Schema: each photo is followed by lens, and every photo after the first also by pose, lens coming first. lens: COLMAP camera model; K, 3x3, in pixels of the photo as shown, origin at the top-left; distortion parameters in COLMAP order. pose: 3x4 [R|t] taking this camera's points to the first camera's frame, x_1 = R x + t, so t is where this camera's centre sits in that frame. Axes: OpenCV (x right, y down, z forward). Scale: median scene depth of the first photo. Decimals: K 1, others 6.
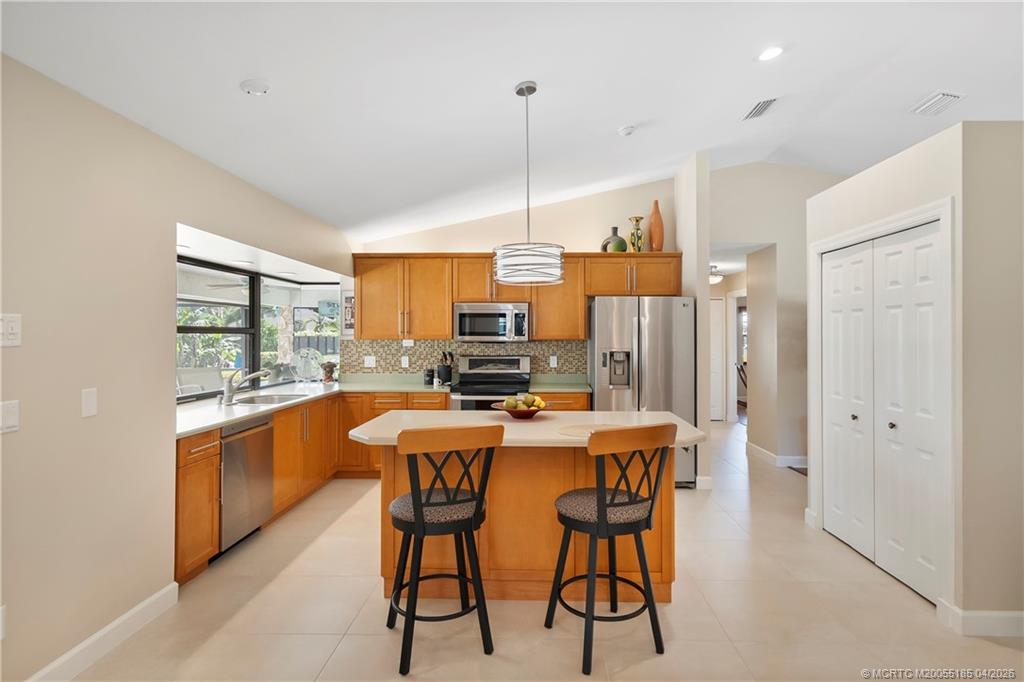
lens RADIAL K [[522.7, 0, 526.0], [0, 522.7, 332.3], [0, 0, 1]] dist [0.002117, -0.001816]
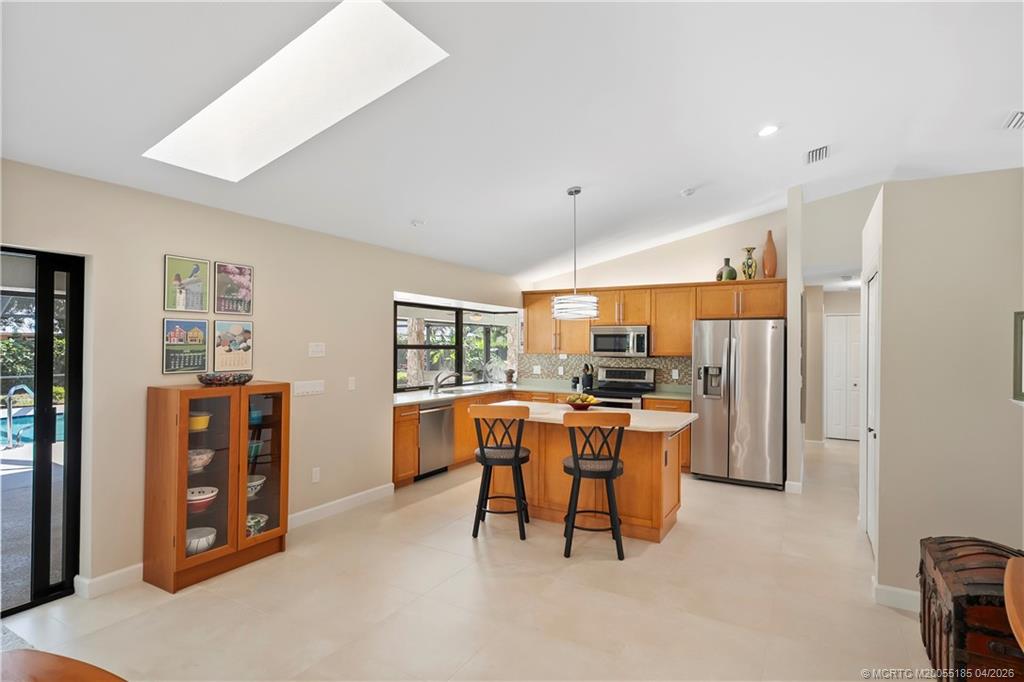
lens RADIAL K [[522.7, 0, 521.1], [0, 522.7, 344.6], [0, 0, 1]] dist [0.002117, -0.001816]
pose [[0.884181, 0.006386, -0.467101, 0.311075], [-0.005618, 0.999980, 0.003037, -0.013700], [0.467111, -0.000061, 0.884199, -0.223795]]
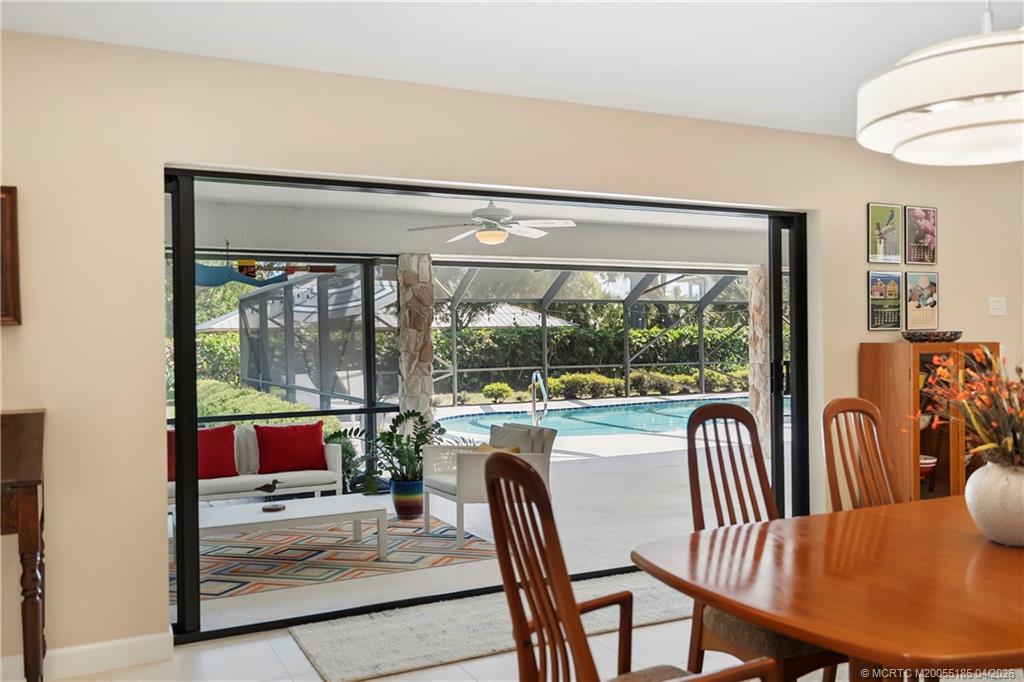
lens RADIAL K [[857.6, 0, 512.1], [0, 857.6, 339.8], [0, 0, 1]] dist [0.003738, 0.009253]
pose [[0.464539, -0.004288, -0.885542, 0.307976], [0.015457, 0.999875, 0.003267, 0.027057], [0.885417, -0.015206, 0.464548, -0.671946]]
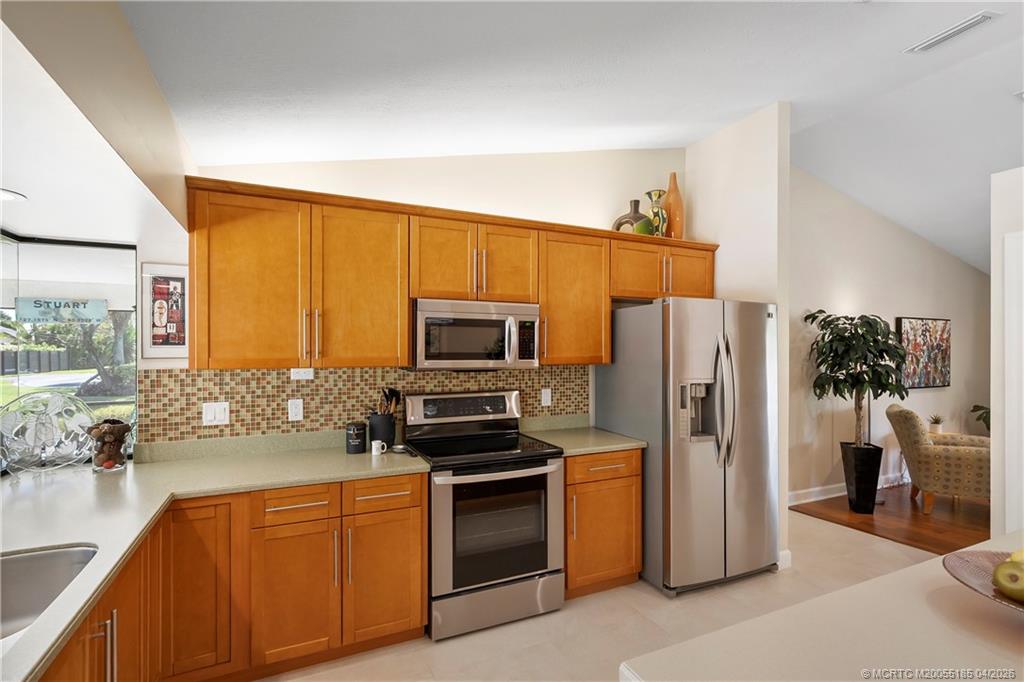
lens RADIAL K [[473.8, 0, 503.8], [0, 473.8, 350.6], [0, 0, 1]] dist [0.001657, -0.000268]
pose [[0.898437, -0.000795, 0.439101, -0.265405], [-0.003131, 0.999961, 0.008216, -0.006969], [-0.439091, -0.008756, 0.898400, 0.516836]]
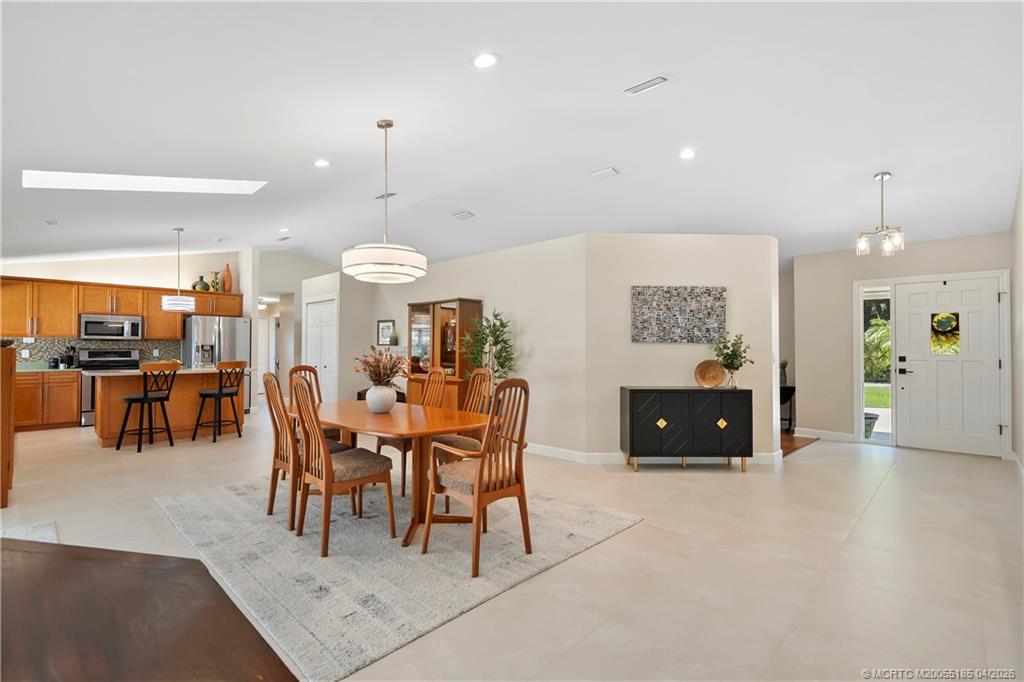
lens RADIAL K [[473.8, 0, 512.0], [0, 473.8, 341.0], [0, 0, 1]] dist [0.001657, -0.000268]
pose [[0.673380, 0.012201, 0.739196, -0.309210], [-0.003521, 0.999905, -0.013297, 0.036554], [-0.739288, 0.006351, 0.673359, -0.865292]]
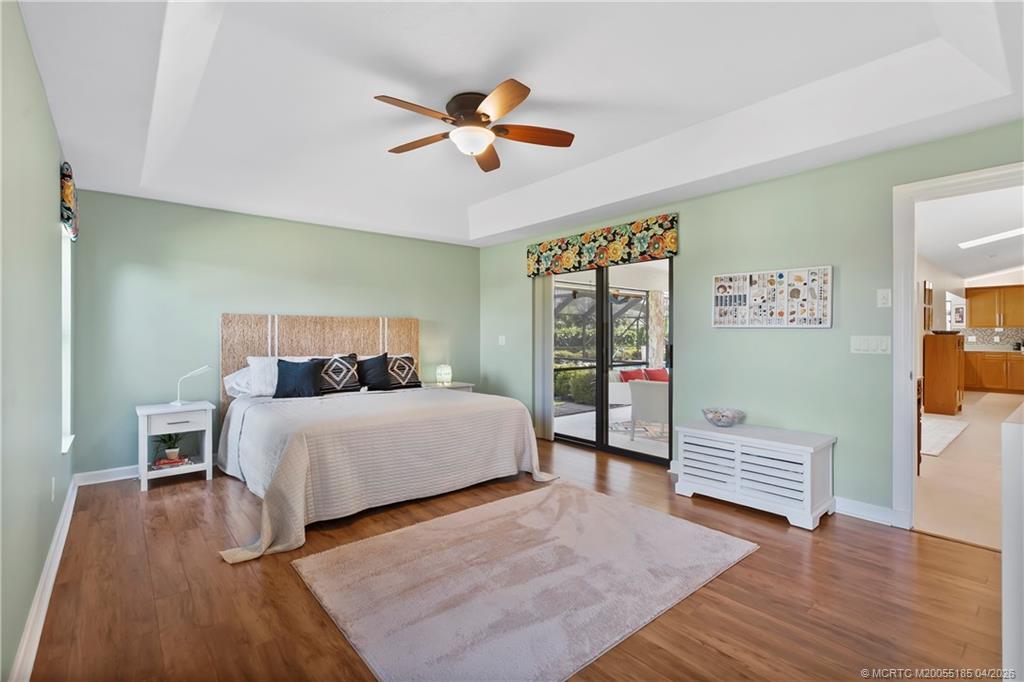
lens RADIAL K [[473.8, 0, 507.5], [0, 473.8, 336.8], [0, 0, 1]] dist [0.001657, -0.000268]
pose [[0.665898, -0.001563, -0.746041, -0.130710], [0.008905, 0.999943, 0.005854, 0.021473], [0.745990, -0.010542, 0.665874, -1.681154]]
